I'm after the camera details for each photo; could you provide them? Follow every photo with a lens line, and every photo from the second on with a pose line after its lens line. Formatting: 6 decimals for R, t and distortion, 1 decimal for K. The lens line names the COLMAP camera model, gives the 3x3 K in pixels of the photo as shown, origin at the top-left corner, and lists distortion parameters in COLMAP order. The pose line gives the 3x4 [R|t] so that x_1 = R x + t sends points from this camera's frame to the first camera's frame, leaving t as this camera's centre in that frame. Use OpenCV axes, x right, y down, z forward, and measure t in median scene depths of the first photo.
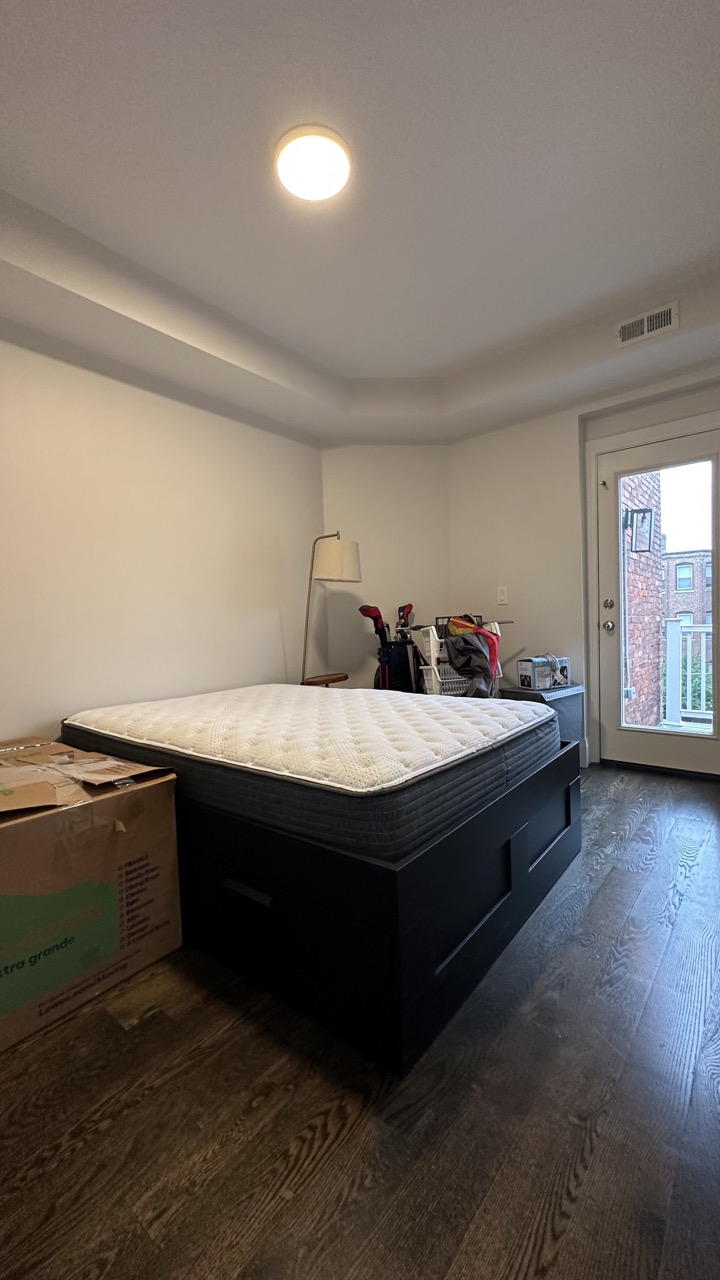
lens RADIAL K [[513.5, 0, 360.0], [0, 513.5, 640.0], [0, 0, 1]] dist [-0.000459, 0.000376]
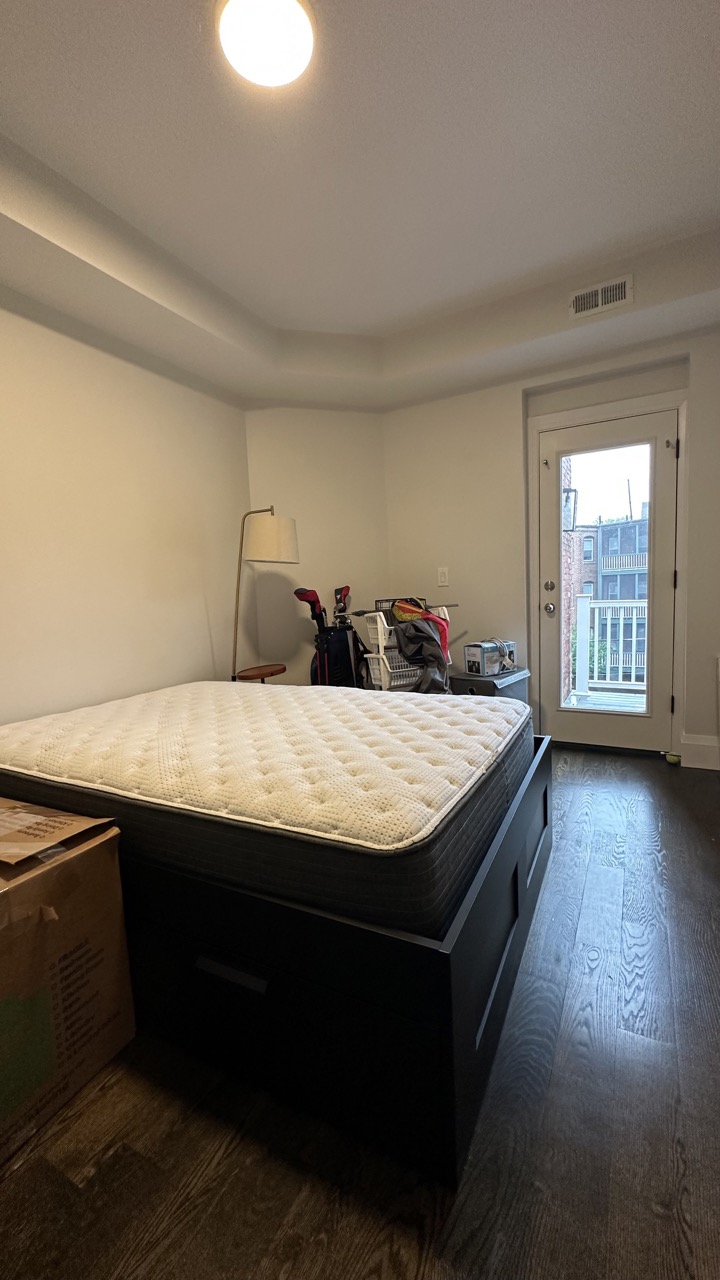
lens RADIAL K [[513.5, 0, 360.0], [0, 513.5, 640.0], [0, 0, 1]] dist [-0.000459, 0.000376]
pose [[0.981114, -0.027867, 0.191414, -0.079170], [0.017116, 0.998194, 0.057591, -0.033423], [-0.192673, -0.053227, 0.979818, 0.103394]]
